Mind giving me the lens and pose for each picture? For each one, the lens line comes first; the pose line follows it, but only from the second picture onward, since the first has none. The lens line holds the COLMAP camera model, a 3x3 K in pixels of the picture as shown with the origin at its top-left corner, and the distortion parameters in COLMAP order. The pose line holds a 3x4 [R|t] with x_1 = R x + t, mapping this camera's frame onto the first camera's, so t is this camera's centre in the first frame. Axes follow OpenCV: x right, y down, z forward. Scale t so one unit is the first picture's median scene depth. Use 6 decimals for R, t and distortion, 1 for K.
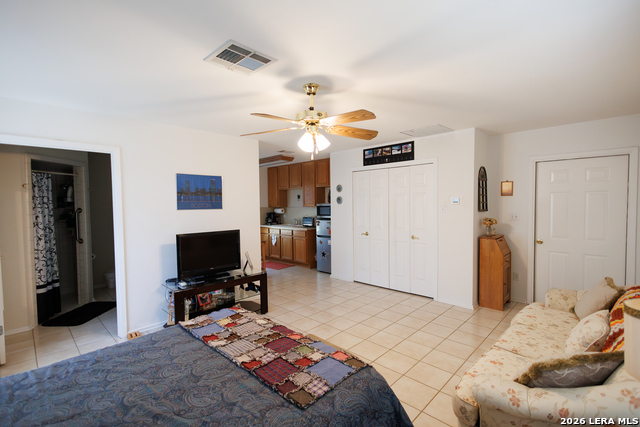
lens RADIAL K [[295.6, 0, 319.8], [0, 295.6, 212.9], [0, 0, 1]] dist [0.008068, -0.000448]
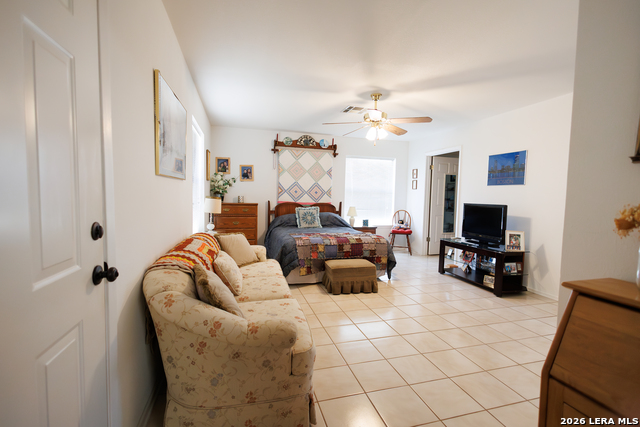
lens RADIAL K [[295.6, 0, 320.2], [0, 295.6, 213.7], [0, 0, 1]] dist [0.008068, -0.000448]
pose [[-0.495916, 0.057331, -0.866476, 0.922362], [-0.049512, 0.994328, 0.094128, 0.024003], [0.866958, 0.089581, -0.490265, 1.000815]]
